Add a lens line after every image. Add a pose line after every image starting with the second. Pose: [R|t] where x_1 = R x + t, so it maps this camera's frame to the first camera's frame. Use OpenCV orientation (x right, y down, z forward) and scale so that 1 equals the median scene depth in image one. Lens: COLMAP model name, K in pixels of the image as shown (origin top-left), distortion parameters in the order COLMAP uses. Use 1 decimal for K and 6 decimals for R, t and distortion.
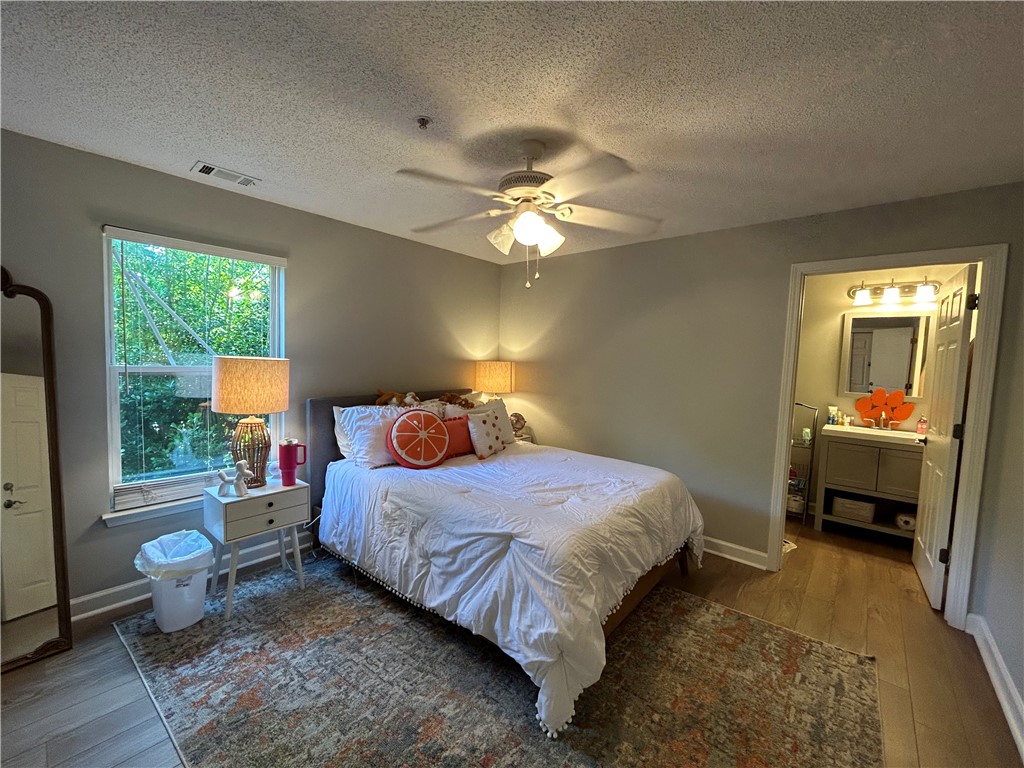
lens RADIAL K [[417.3, 0, 506.3], [0, 417.3, 385.6], [0, 0, 1]] dist [0.003103, -0.001591]
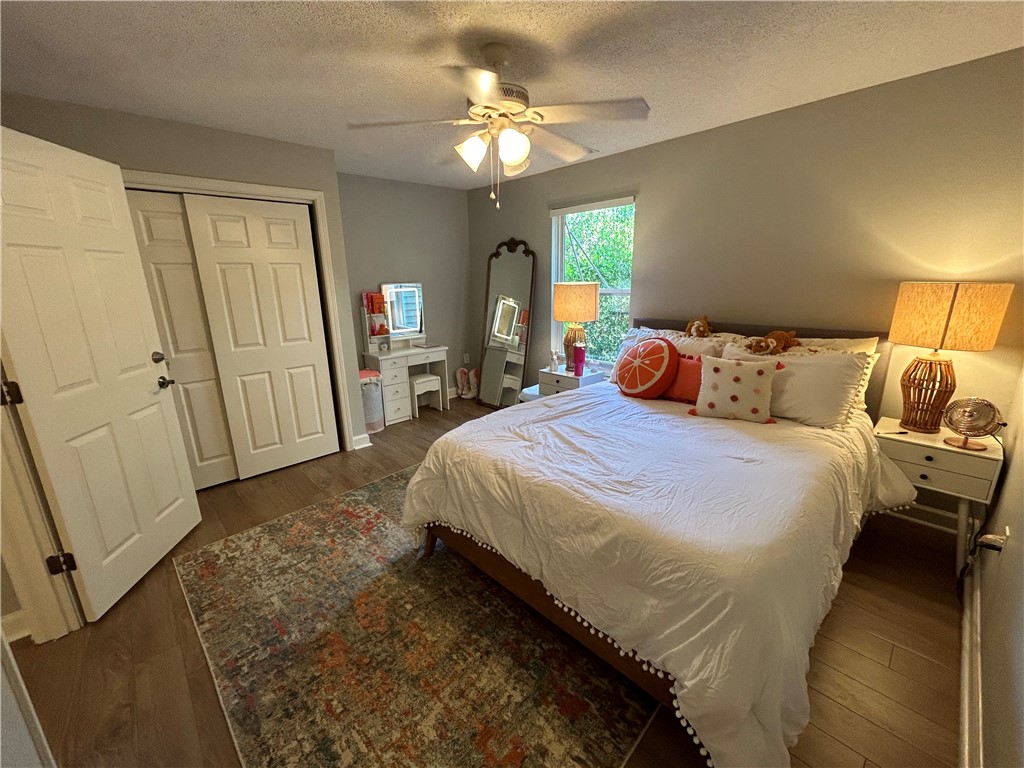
lens RADIAL K [[417.3, 0, 507.6], [0, 417.3, 384.1], [0, 0, 1]] dist [0.003103, -0.001591]
pose [[-0.108822, 0.223955, -0.968505, 0.895864], [-0.053792, 0.971537, 0.230700, -0.047018], [0.992605, 0.077203, -0.093678, 0.919300]]
